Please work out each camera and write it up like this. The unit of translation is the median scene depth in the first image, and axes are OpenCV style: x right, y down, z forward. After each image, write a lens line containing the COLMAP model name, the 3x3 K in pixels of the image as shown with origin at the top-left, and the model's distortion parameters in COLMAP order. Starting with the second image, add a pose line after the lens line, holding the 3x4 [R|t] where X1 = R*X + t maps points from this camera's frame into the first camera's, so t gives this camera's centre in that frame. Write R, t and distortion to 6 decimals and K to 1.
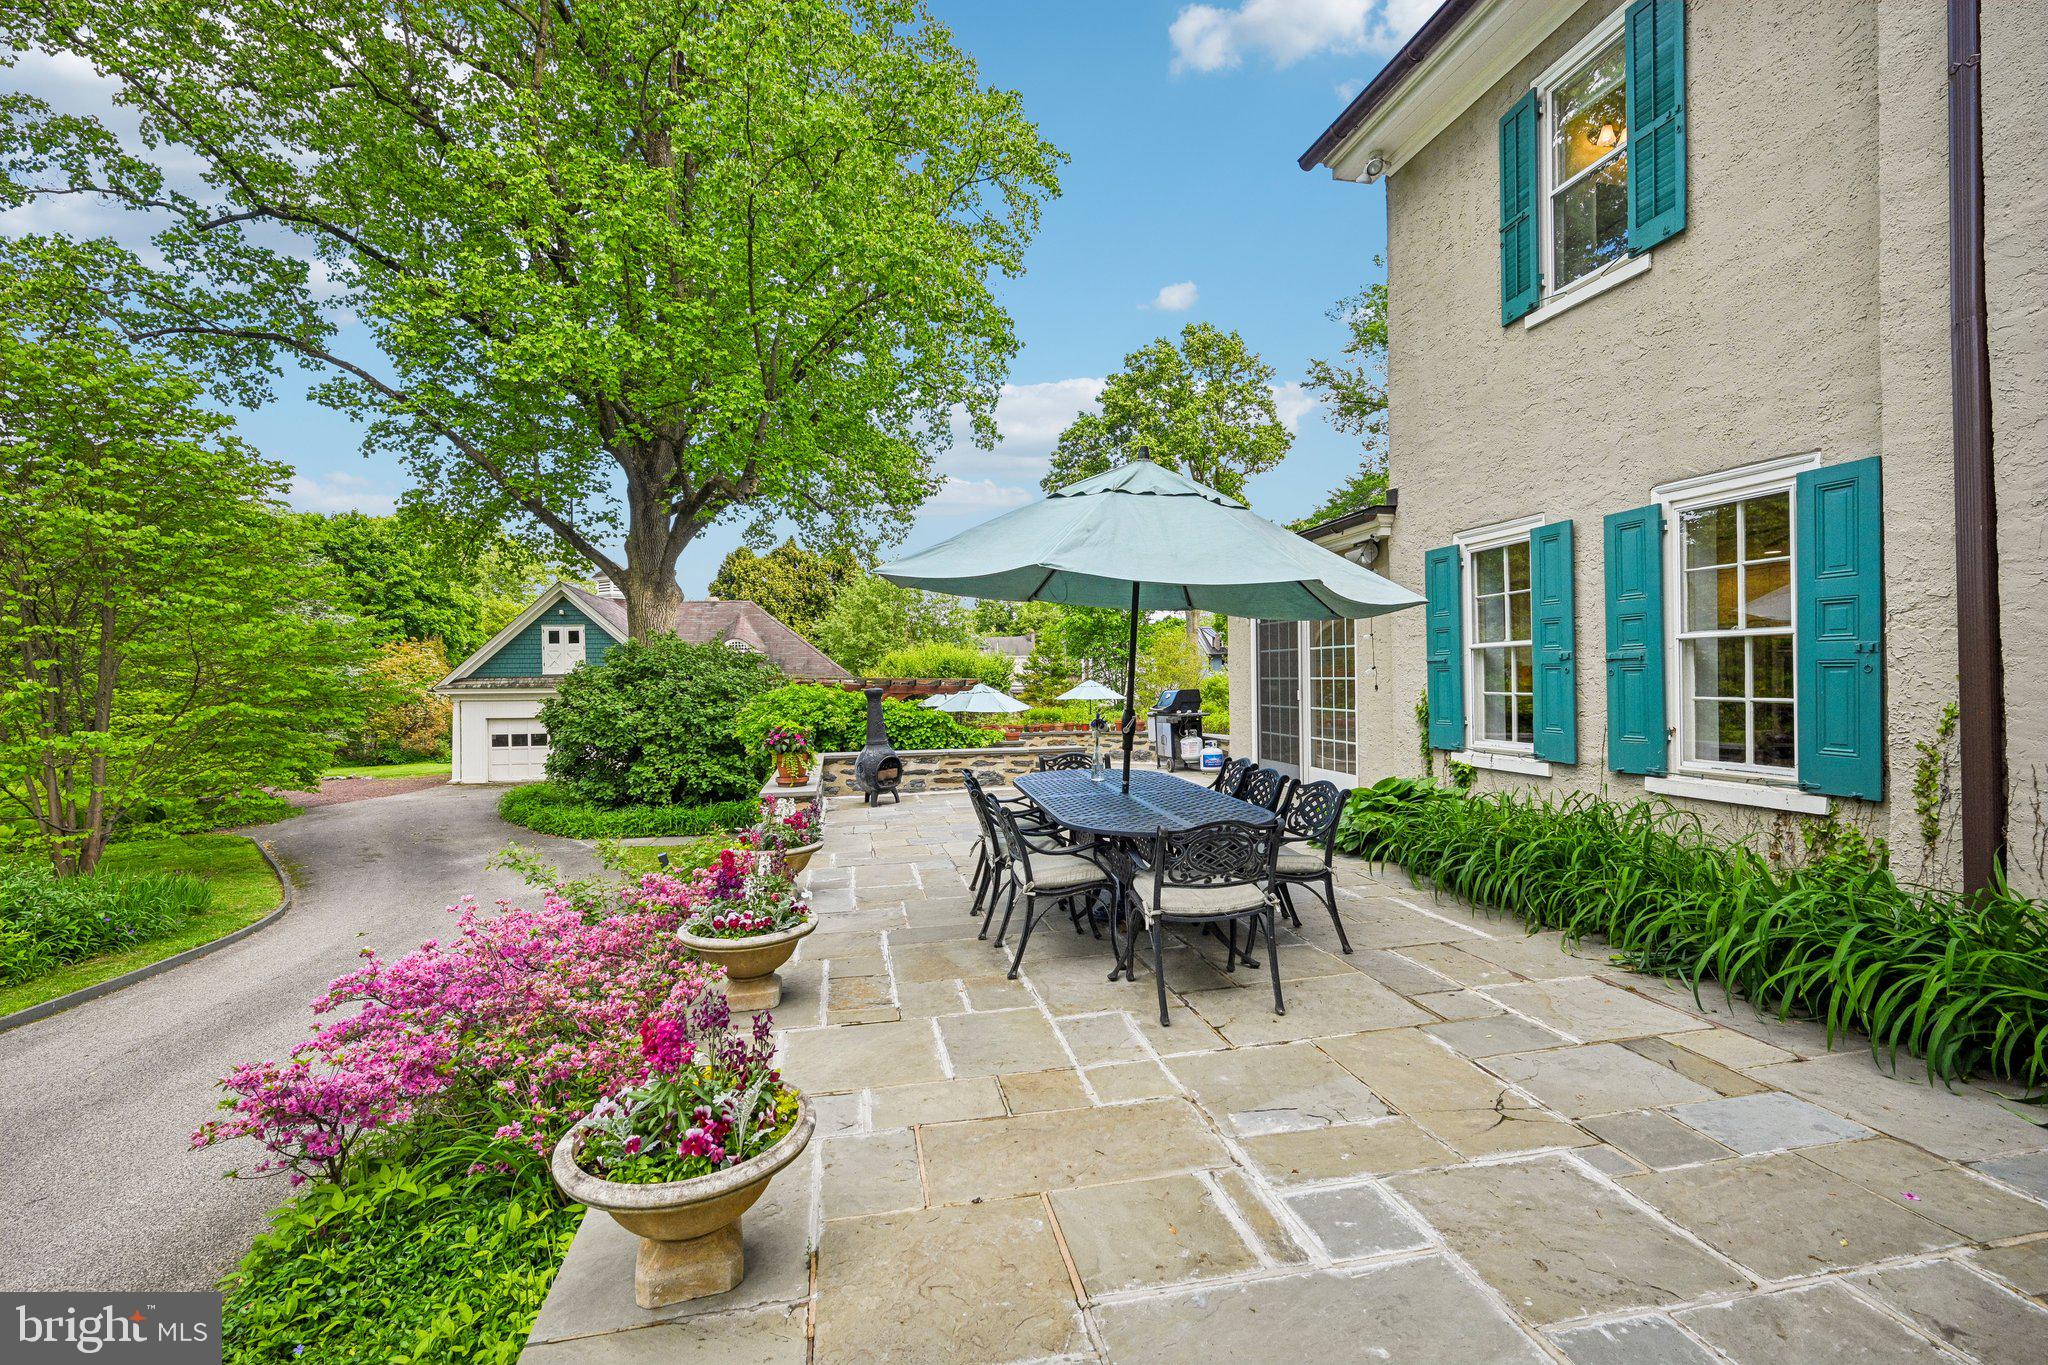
lens RADIAL K [[911.0, 0, 1024.0], [0, 911.0, 682.5], [0, 0, 1]] dist [-0.001311, -0.000136]
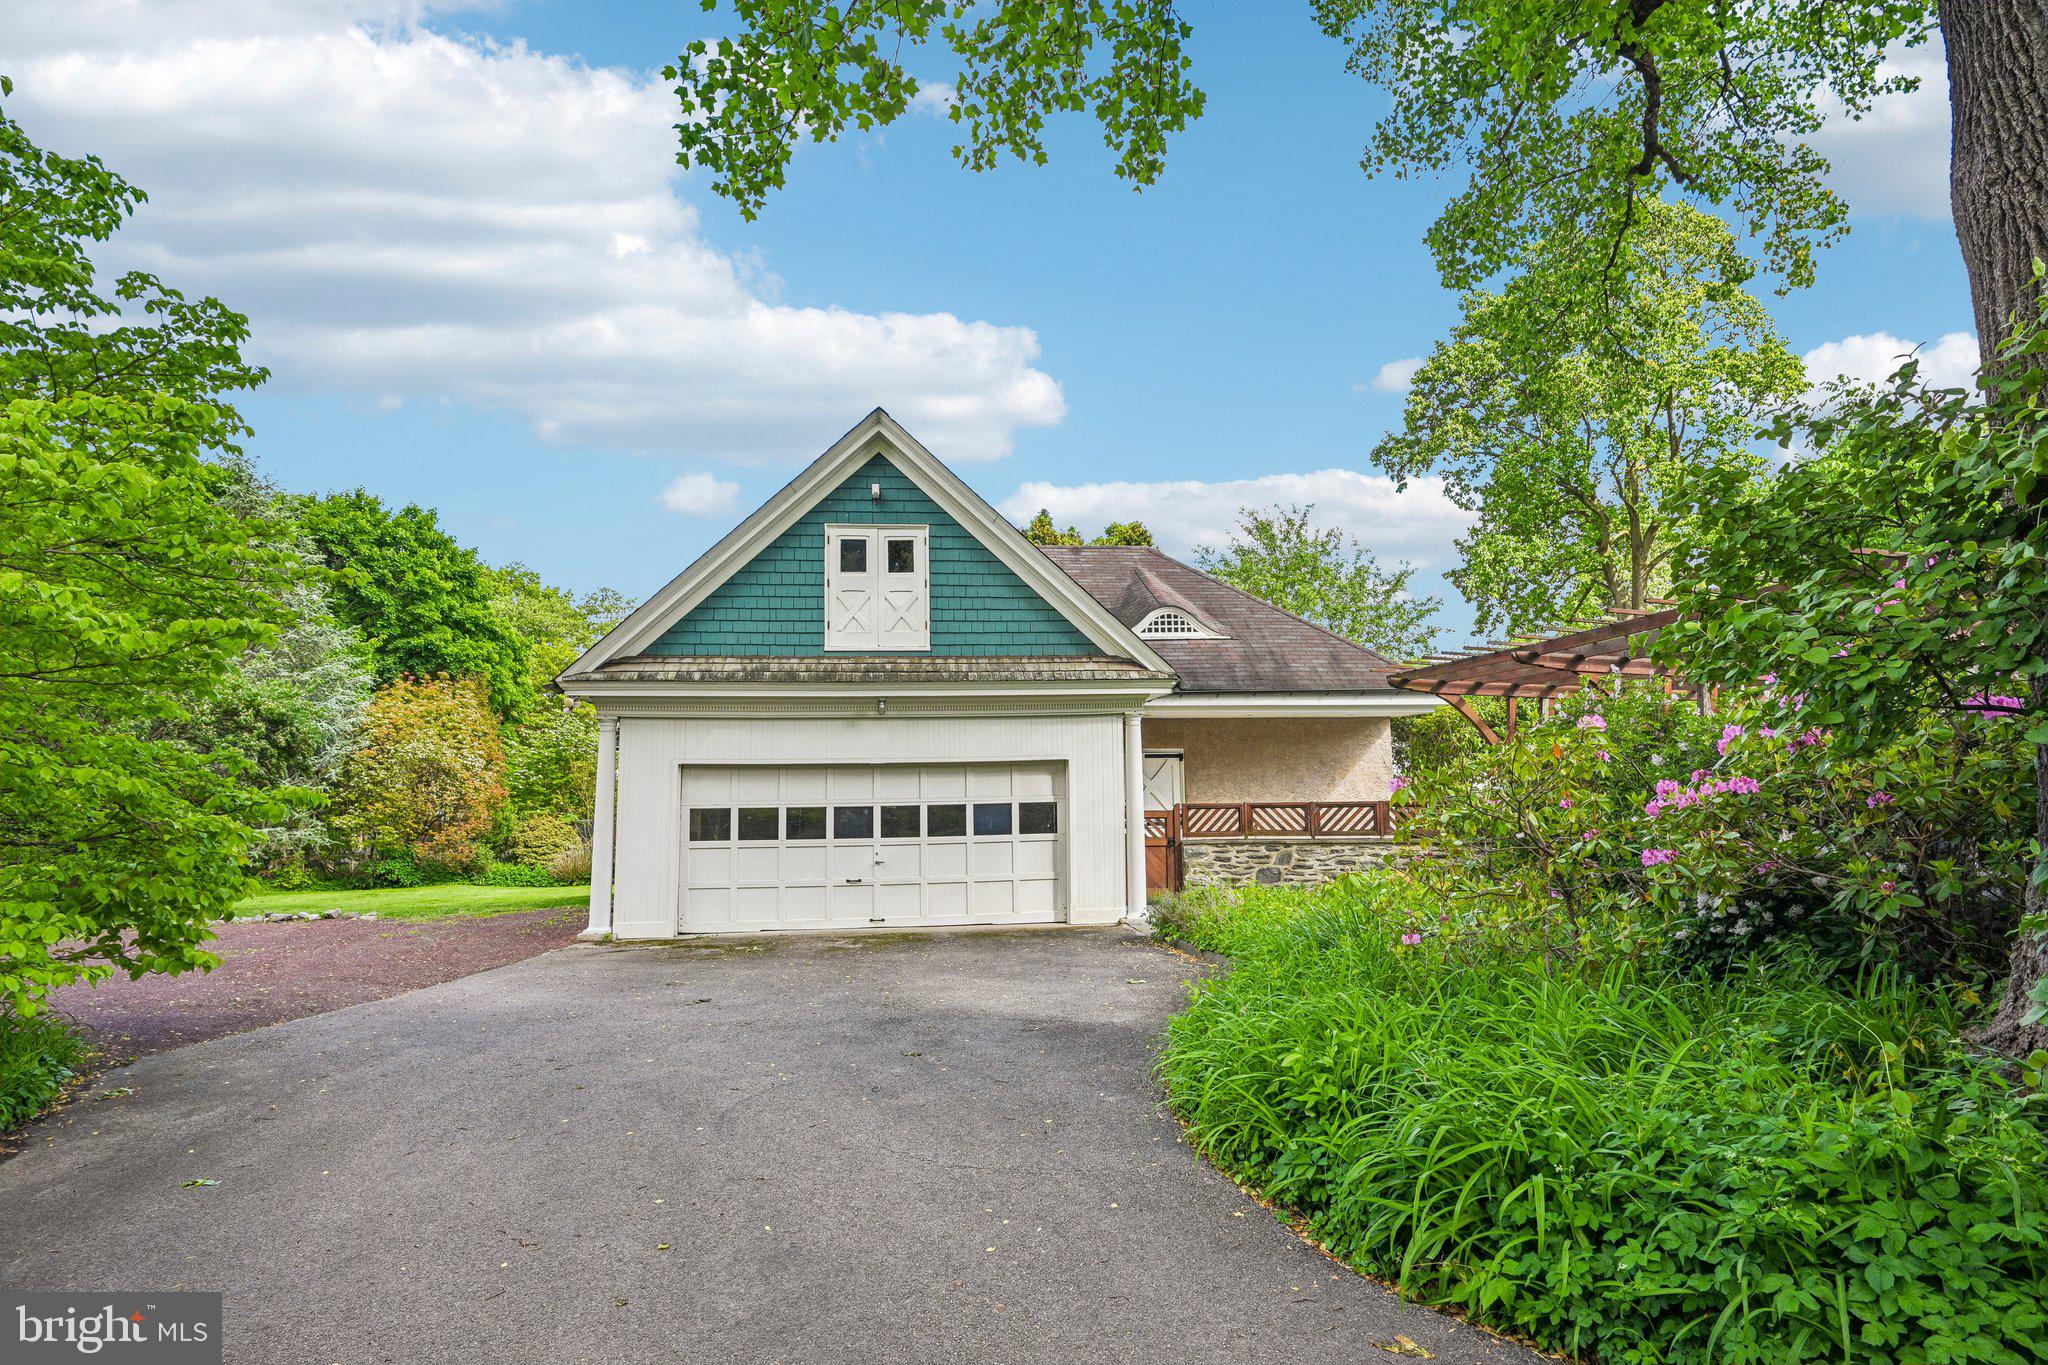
lens RADIAL K [[1155.0, 0, 1024.0], [0, 1155.0, 682.5], [0, 0, 1]] dist [0.002663, 0.000539]
pose [[0.995001, -0.002427, -0.099839, -0.392964], [-0.007157, 0.995401, -0.095528, 0.049446], [0.099612, 0.095765, 0.990407, 0.525023]]
